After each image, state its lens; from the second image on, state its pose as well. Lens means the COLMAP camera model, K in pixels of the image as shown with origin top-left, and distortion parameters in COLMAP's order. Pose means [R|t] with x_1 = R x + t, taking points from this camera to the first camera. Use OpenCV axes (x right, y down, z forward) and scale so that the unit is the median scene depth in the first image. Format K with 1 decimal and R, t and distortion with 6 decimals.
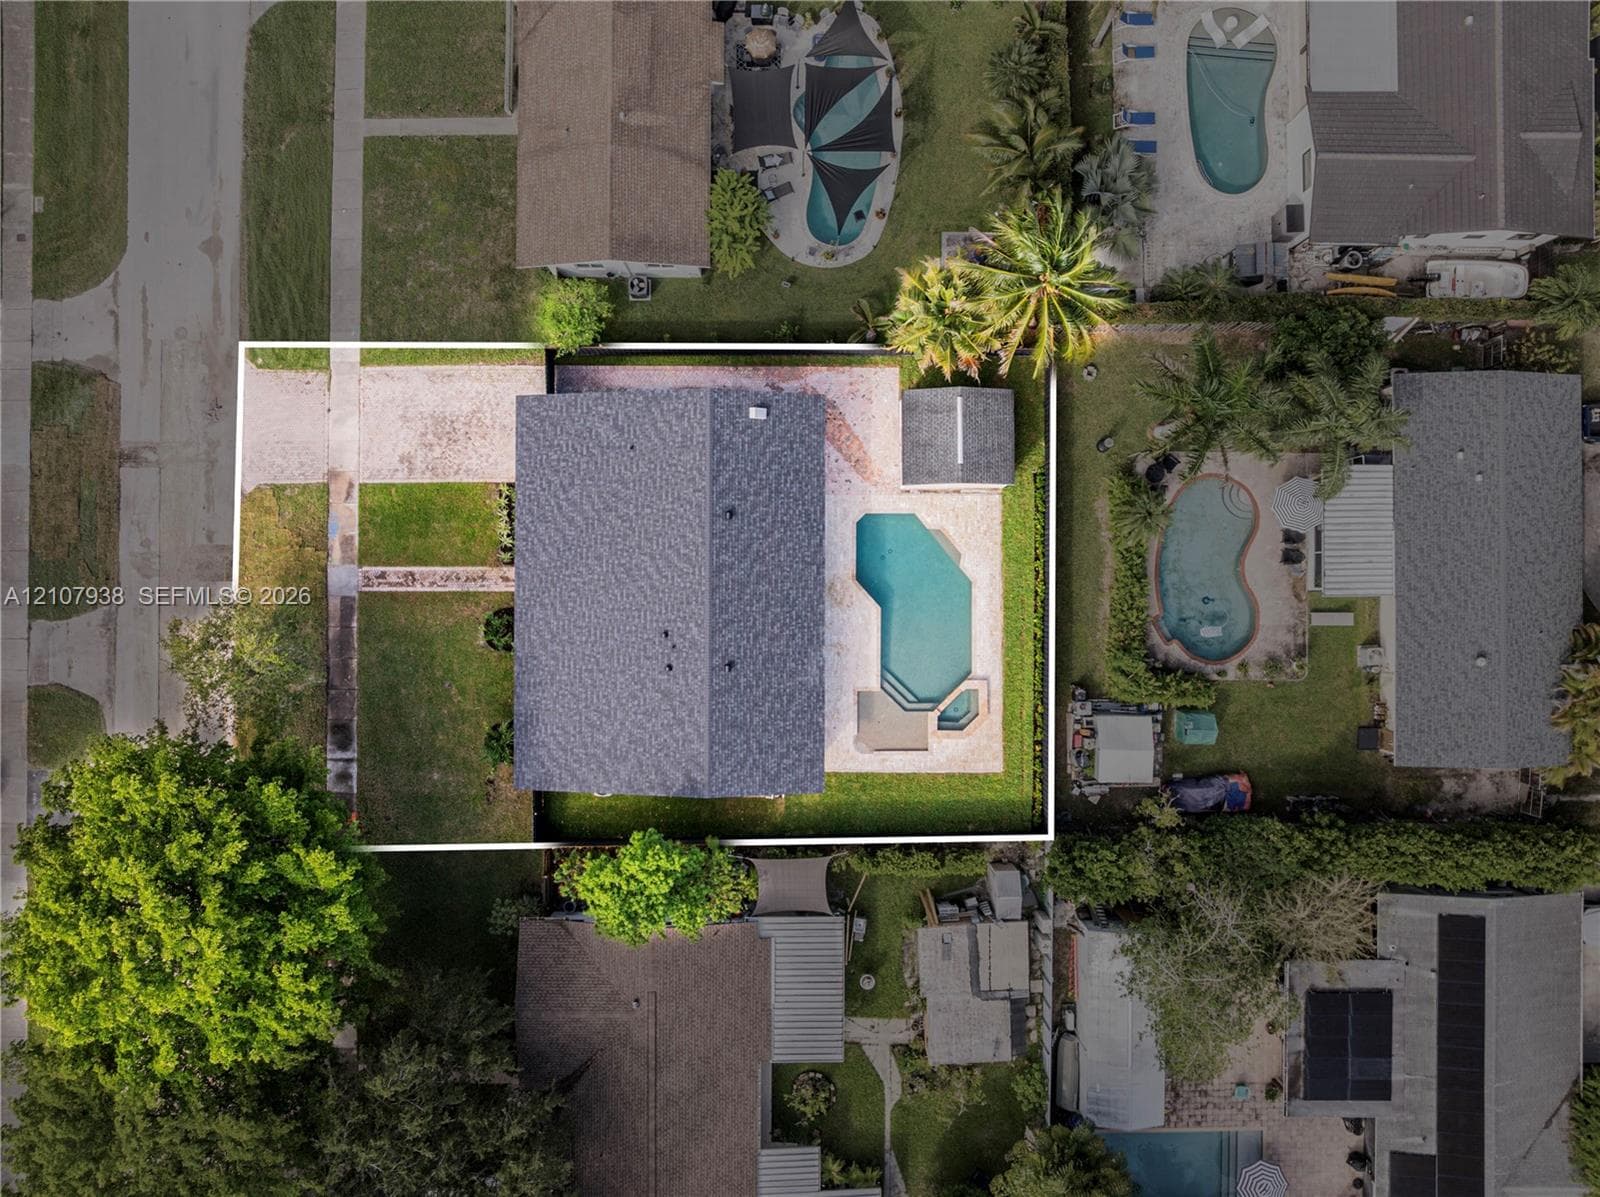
lens RADIAL K [[1122.3, 0, 800.9], [0, 1122.3, 592.3], [0, 0, 1]] dist [-0.039774, 0.004663]
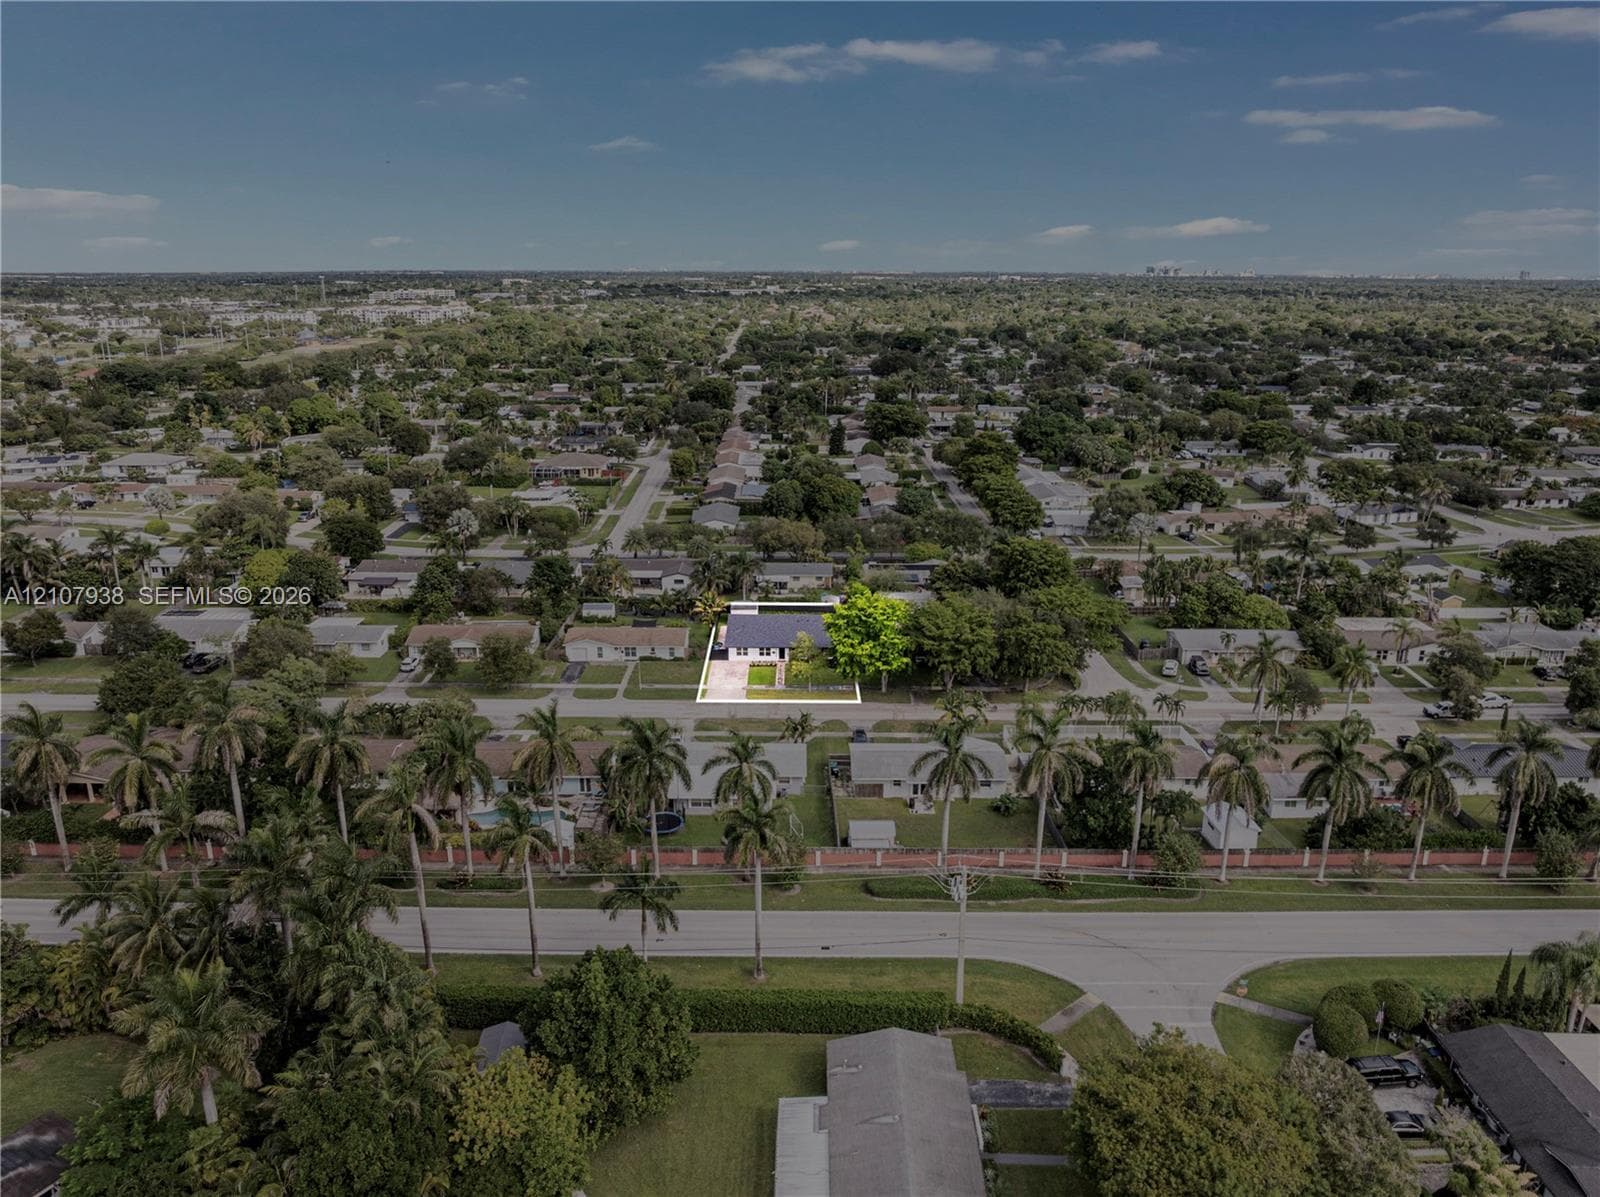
lens RADIAL K [[1122.3, 0, 800.9], [0, 1122.3, 592.3], [0, 0, 1]] dist [-0.039774, 0.004663]
pose [[0.001091, -0.275845, 0.961201, -3.164451], [0.999963, 0.008460, 0.001293, 0.037804], [-0.008488, 0.961165, 0.275844, -0.039590]]
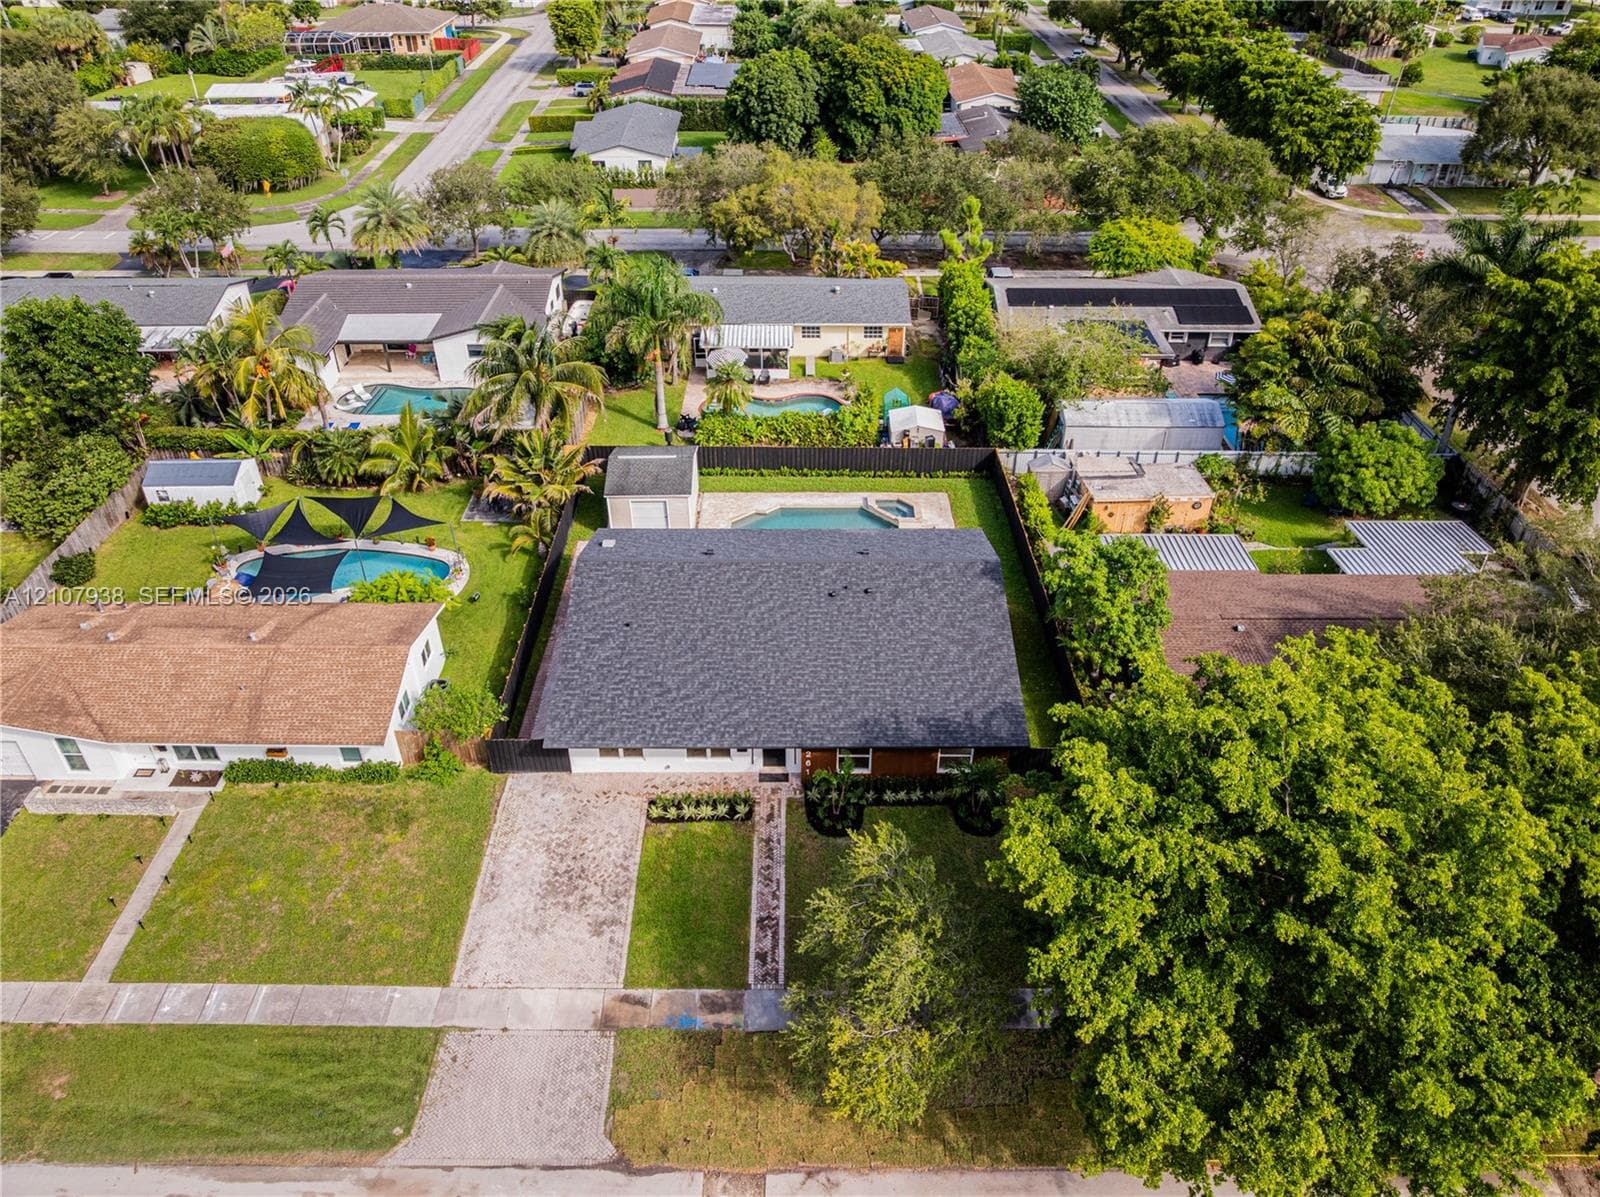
lens RADIAL K [[1122.3, 0, 800.9], [0, 1122.3, 592.3], [0, 0, 1]] dist [-0.039774, 0.004663]
pose [[-0.005619, -0.581283, 0.813682, -0.811546], [0.999961, 0.002277, 0.008532, 0.002594], [-0.006812, 0.813698, 0.581248, 0.420452]]
